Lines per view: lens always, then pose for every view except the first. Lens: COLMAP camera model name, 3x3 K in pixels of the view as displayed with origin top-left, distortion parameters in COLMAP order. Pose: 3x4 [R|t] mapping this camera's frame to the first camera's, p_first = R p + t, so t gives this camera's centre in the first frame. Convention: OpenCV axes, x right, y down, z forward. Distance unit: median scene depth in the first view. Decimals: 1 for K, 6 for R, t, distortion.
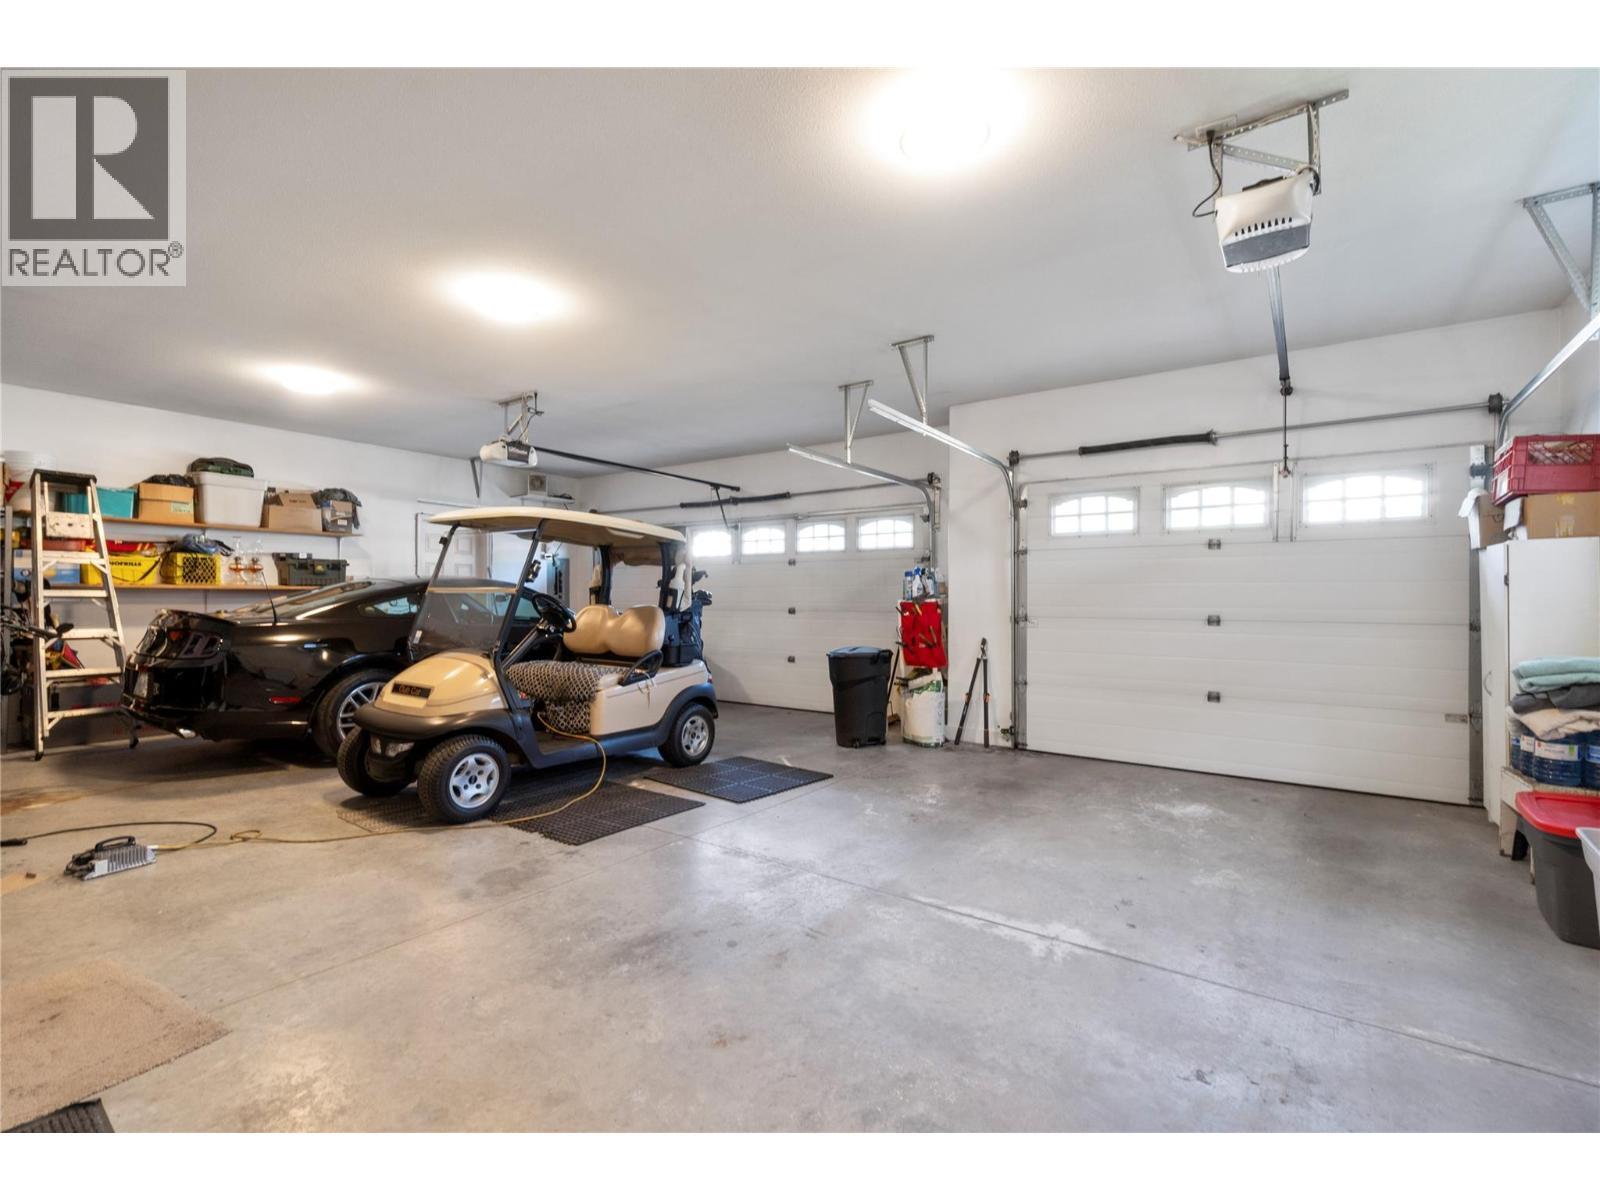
lens RADIAL K [[747.2, 0, 800.0], [0, 747.2, 600.0], [0, 0, 1]] dist [-0.001495, -0.000382]
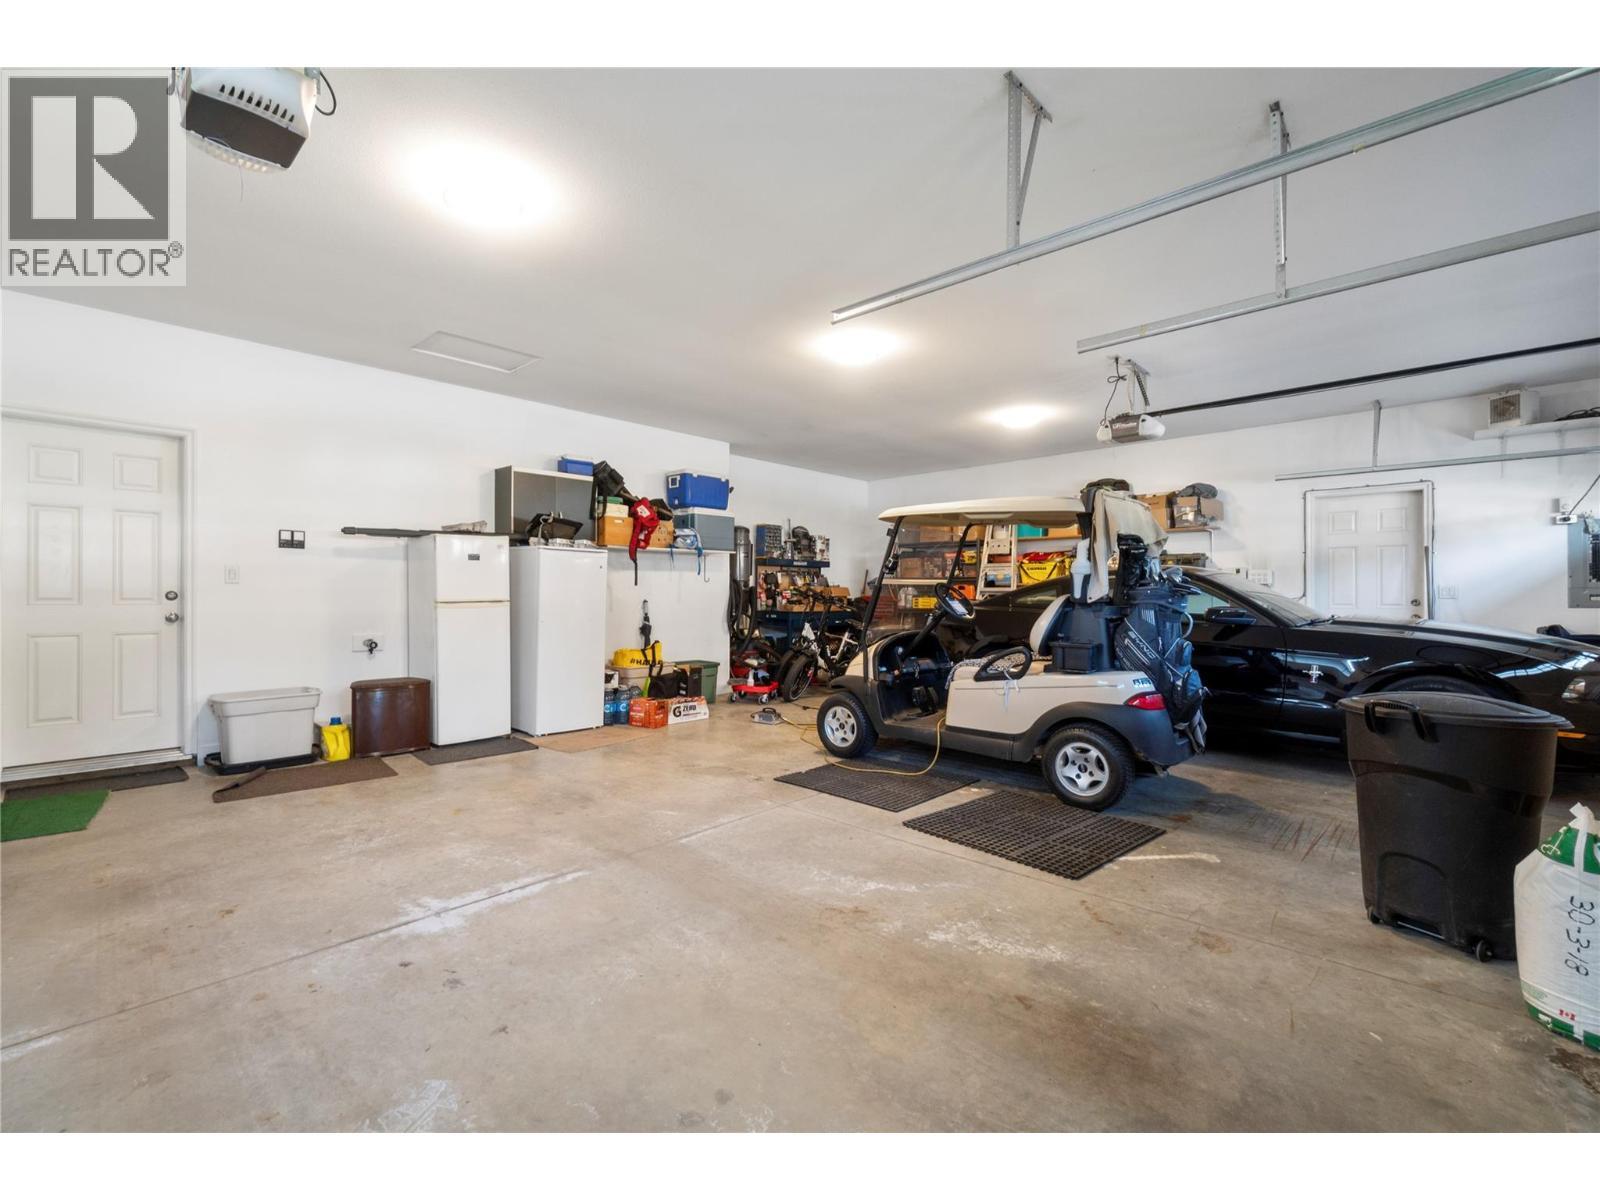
lens RADIAL K [[747.2, 0, 800.0], [0, 747.2, 600.0], [0, 0, 1]] dist [-0.001495, -0.000382]
pose [[-0.171194, 0.001261, -0.985237, 1.009659], [-0.002748, 0.999995, 0.001757, 0.018522], [0.985234, 0.003008, -0.171189, 1.333278]]
